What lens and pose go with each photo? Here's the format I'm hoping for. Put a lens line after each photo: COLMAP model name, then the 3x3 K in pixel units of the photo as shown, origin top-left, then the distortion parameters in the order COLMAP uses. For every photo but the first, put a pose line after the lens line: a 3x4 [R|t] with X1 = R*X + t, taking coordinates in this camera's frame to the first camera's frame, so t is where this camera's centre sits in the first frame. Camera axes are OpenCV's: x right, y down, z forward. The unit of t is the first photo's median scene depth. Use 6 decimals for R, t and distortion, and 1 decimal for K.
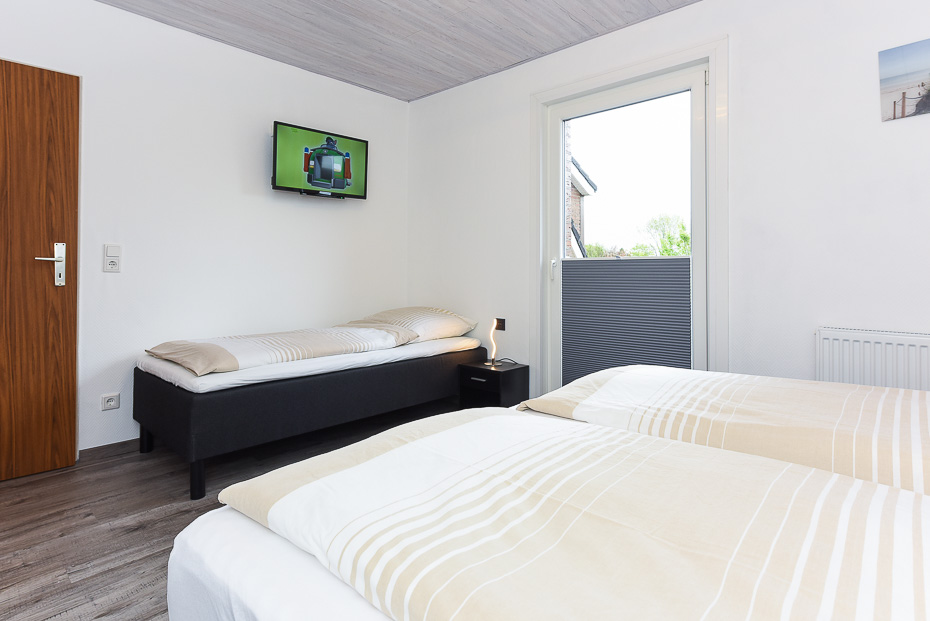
lens RADIAL K [[487.7, 0, 435.9], [0, 487.7, 265.0], [0, 0, 1]] dist [-0.000314, -0.000550]
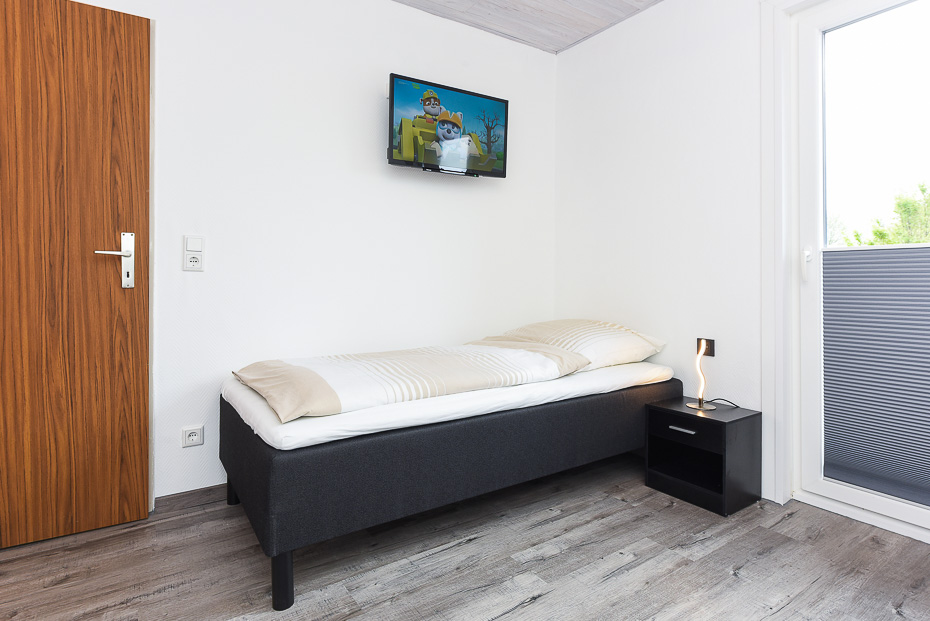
lens RADIAL K [[476.1, 0, 444.8], [0, 476.1, 278.5], [0, 0, 1]] dist [-0.003776, -0.000385]
pose [[0.978274, -0.002237, -0.207302, -0.120286], [0.004380, 0.999942, 0.009876, 0.022715], [0.207268, -0.010569, 0.978227, 0.365555]]
